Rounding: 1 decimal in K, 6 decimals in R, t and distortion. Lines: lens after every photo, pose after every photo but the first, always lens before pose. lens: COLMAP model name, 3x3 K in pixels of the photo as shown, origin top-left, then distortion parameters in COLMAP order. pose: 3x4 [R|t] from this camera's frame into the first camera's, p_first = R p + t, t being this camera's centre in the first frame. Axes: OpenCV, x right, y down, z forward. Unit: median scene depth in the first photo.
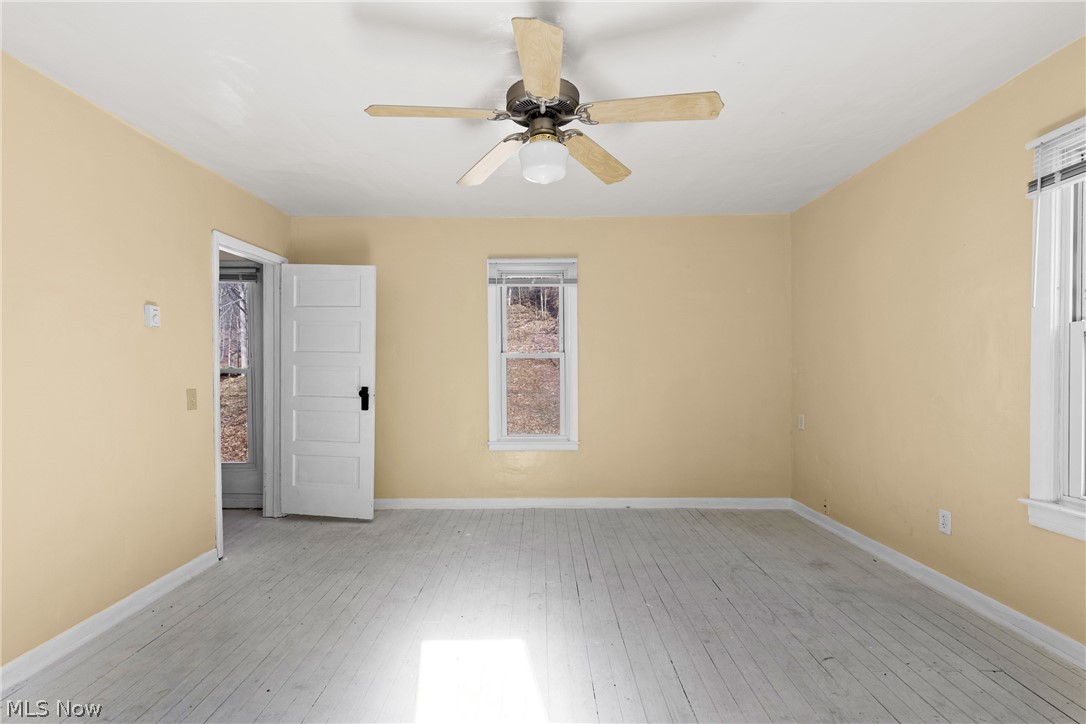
lens RADIAL K [[504.0, 0, 543.0], [0, 504.0, 362.0], [0, 0, 1]] dist [-0.000085, -0.000068]
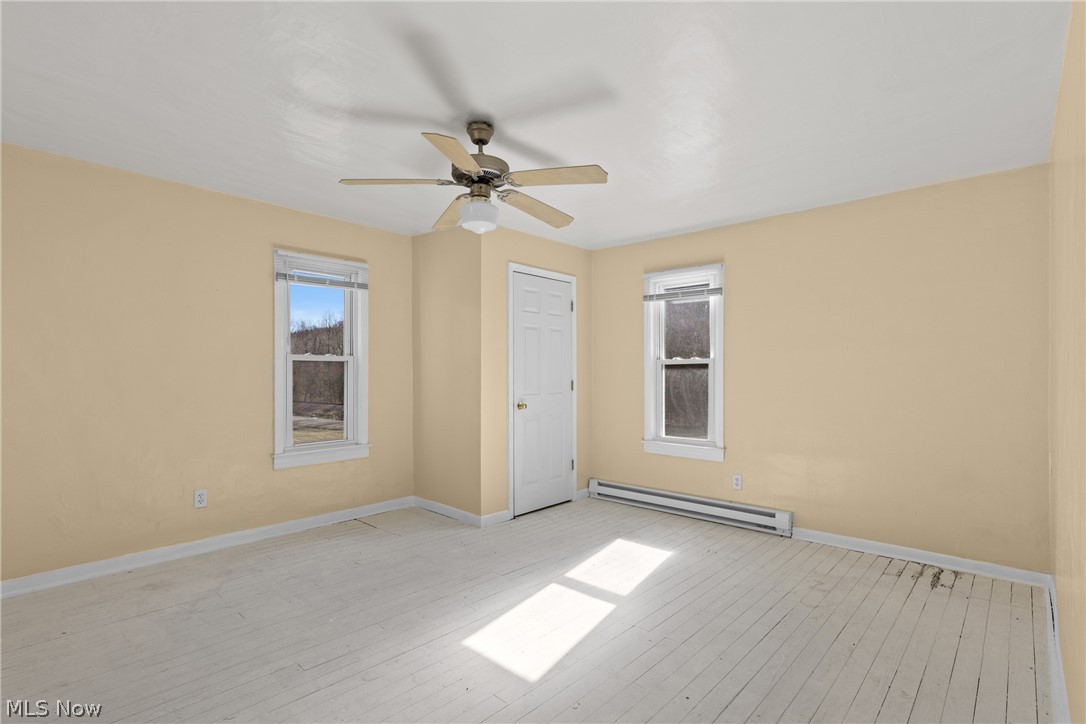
lens RADIAL K [[504.0, 0, 543.0], [0, 504.0, 362.0], [0, 0, 1]] dist [-0.000085, -0.000068]
pose [[-0.727851, 0.026786, 0.685212, -0.720267], [0.003986, 0.999385, -0.034834, 0.019844], [-0.685724, -0.022622, -0.727510, 1.353410]]
